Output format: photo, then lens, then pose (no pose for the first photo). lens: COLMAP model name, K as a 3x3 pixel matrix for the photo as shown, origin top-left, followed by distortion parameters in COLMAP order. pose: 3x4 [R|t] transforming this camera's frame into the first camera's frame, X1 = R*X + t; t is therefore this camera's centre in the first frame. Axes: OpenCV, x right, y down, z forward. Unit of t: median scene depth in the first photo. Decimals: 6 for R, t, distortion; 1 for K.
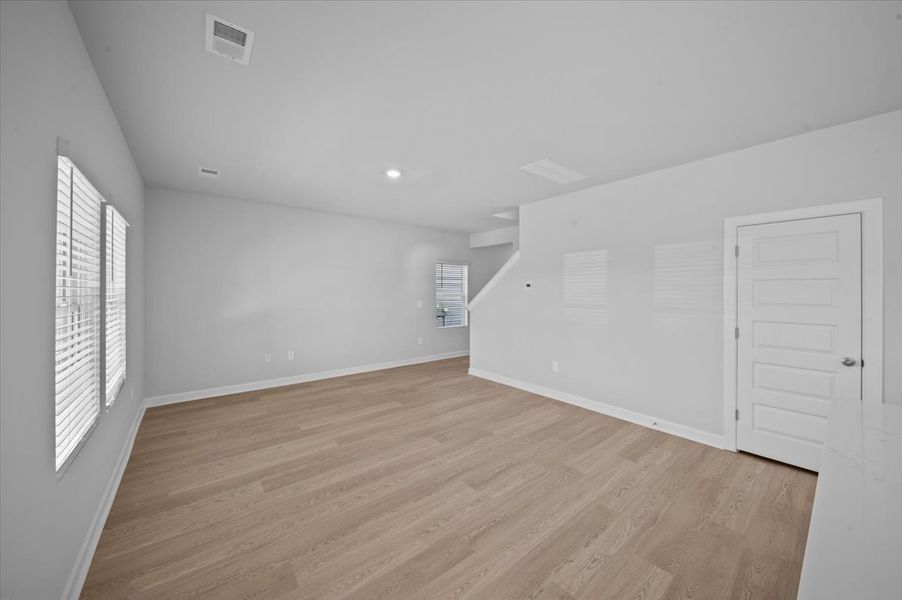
lens RADIAL K [[321.2, 0, 447.5], [0, 321.2, 286.1], [0, 0, 1]] dist [-0.001652, -0.000477]
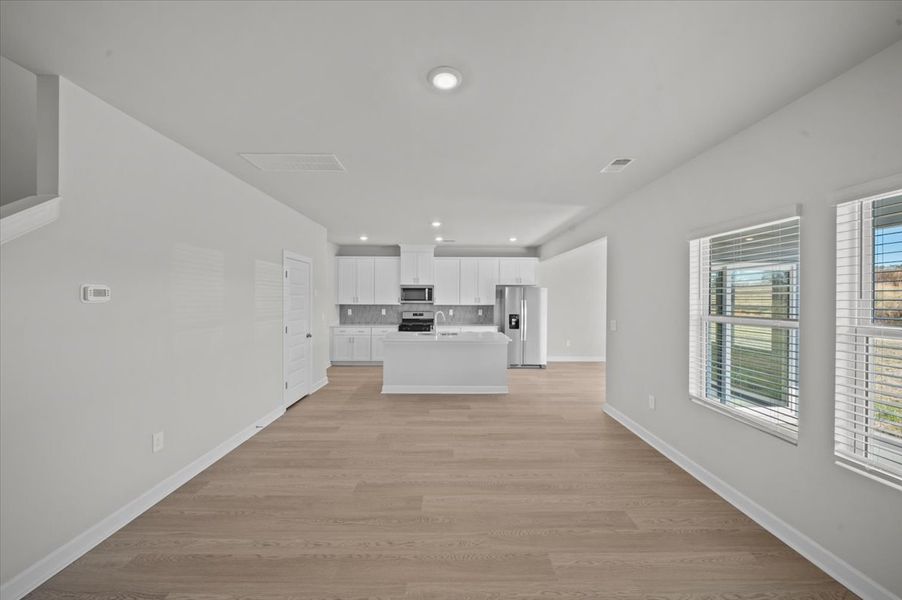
lens RADIAL K [[321.2, 0, 452.2], [0, 321.2, 297.0], [0, 0, 1]] dist [-0.001652, -0.000477]
pose [[-0.791540, -0.004779, 0.611099, -0.532252], [-0.017402, 0.999740, -0.014721, 0.001955], [-0.610870, -0.022286, -0.791417, 1.508300]]
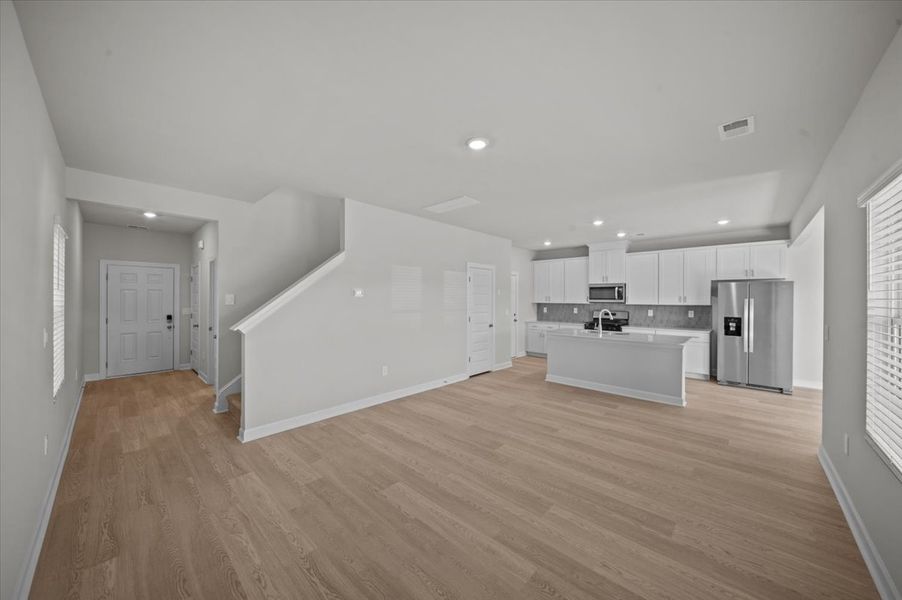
lens RADIAL K [[321.2, 0, 449.7], [0, 321.2, 297.8], [0, 0, 1]] dist [-0.001652, -0.000477]
pose [[-0.147947, -0.001845, 0.988994, -0.976084], [-0.021376, 0.999771, -0.001333, 0.011315], [-0.988764, -0.021338, -0.147952, 1.265743]]
